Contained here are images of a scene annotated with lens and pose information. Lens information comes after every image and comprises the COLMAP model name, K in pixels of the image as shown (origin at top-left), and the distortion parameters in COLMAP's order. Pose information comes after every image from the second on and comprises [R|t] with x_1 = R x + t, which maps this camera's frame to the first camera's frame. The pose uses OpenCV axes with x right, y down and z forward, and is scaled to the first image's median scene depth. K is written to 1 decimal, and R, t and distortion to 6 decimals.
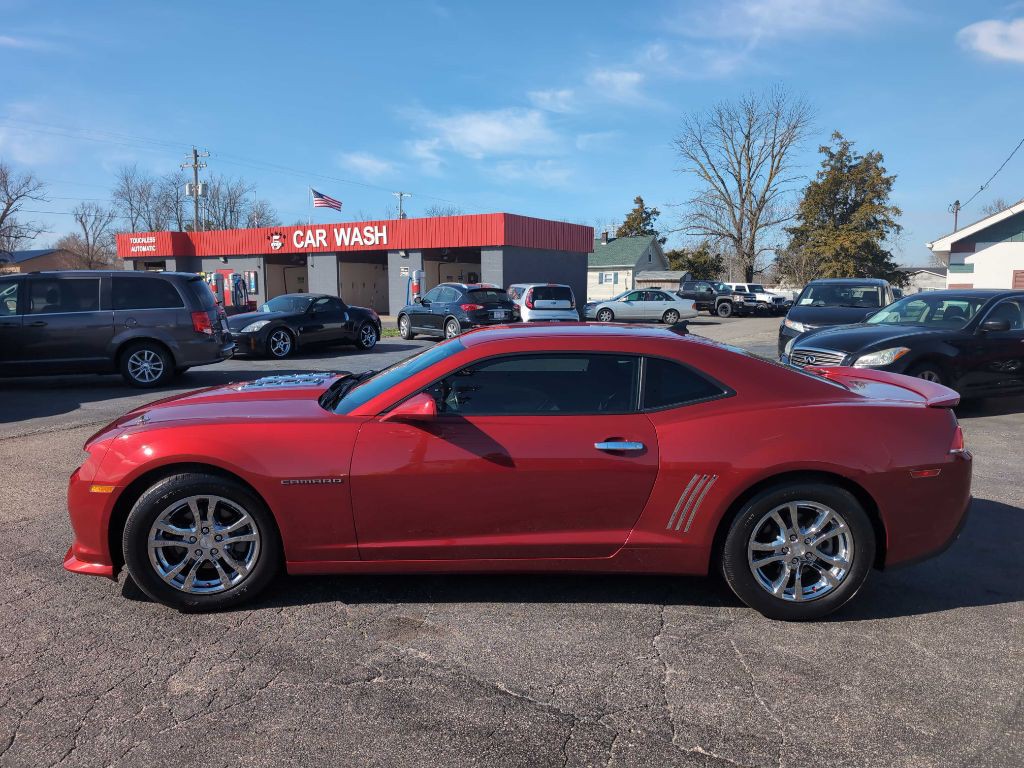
lens RADIAL K [[735.6, 0, 507.9], [0, 735.6, 385.7], [0, 0, 1]] dist [0.018021, -0.010853]
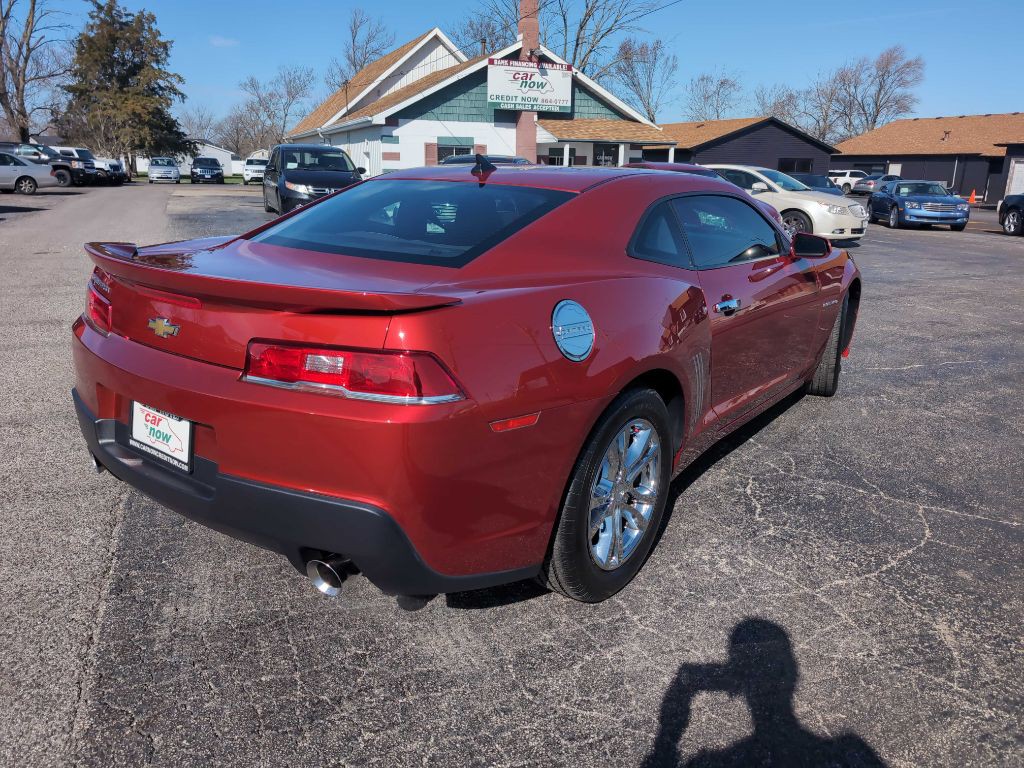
lens RADIAL K [[735.6, 0, 514.7], [0, 735.6, 369.6], [0, 0, 1]] dist [0.018021, -0.010853]
pose [[0.583274, -0.207557, 0.785310, -0.137641], [0.090427, 0.977385, 0.191159, 0.000506], [-0.807227, -0.040485, 0.588851, 0.038431]]
